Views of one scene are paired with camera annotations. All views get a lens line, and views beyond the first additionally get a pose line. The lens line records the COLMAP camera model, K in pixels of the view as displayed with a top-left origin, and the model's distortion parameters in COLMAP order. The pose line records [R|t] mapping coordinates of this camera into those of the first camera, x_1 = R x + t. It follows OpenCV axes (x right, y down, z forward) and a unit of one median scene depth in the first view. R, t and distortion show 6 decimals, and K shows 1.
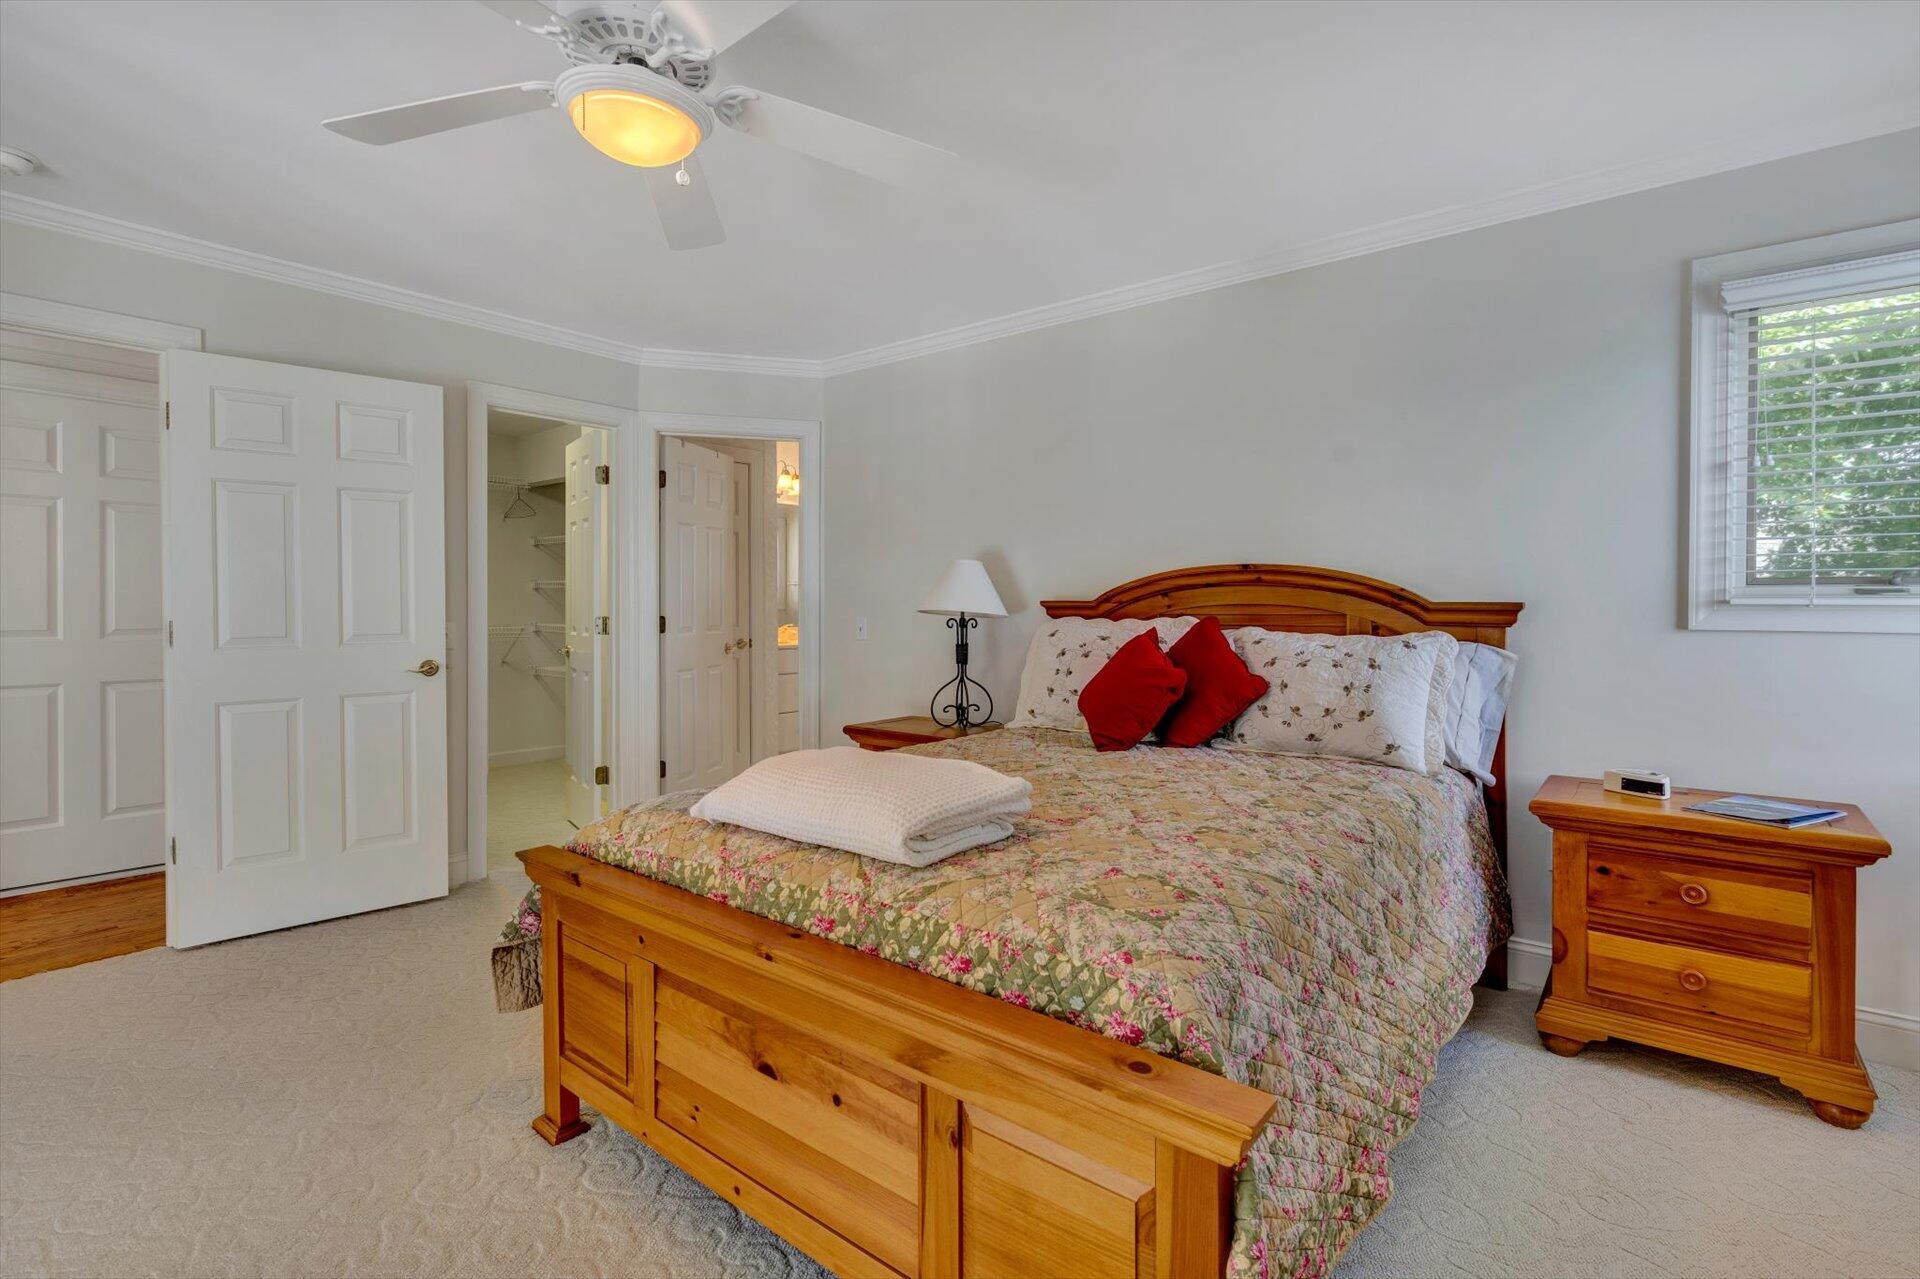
lens RADIAL K [[905.1, 0, 992.0], [0, 905.1, 608.6], [0, 0, 1]] dist [0.002261, 0.000672]
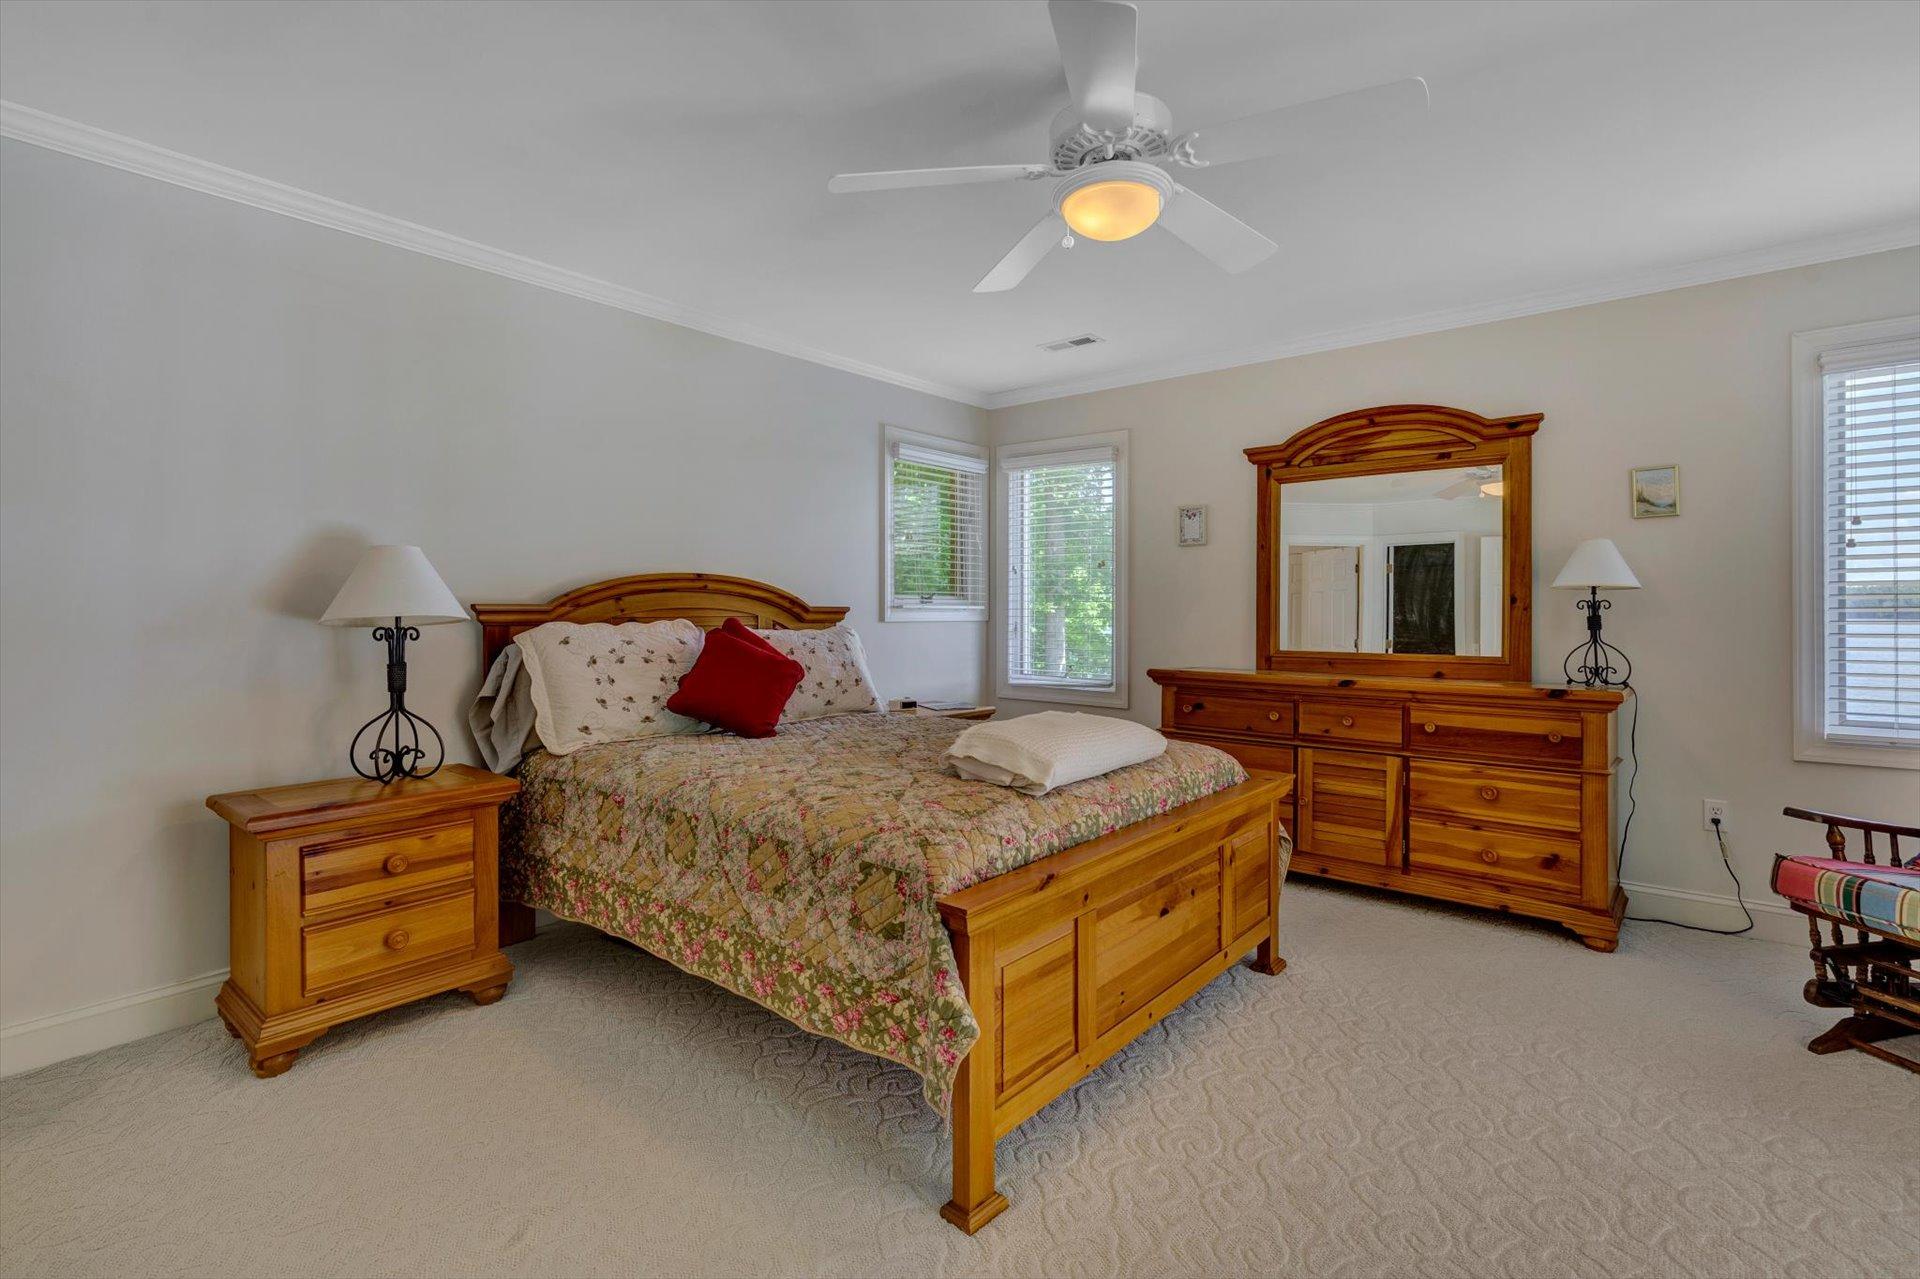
lens RADIAL K [[905.1, 0, 966.5], [0, 905.1, 621.1], [0, 0, 1]] dist [0.002261, 0.000672]
pose [[0.004517, -0.011706, 0.999921, -1.067663], [0.007721, 0.999902, 0.011671, 0.000958], [-0.999960, 0.007668, 0.004607, 0.796965]]
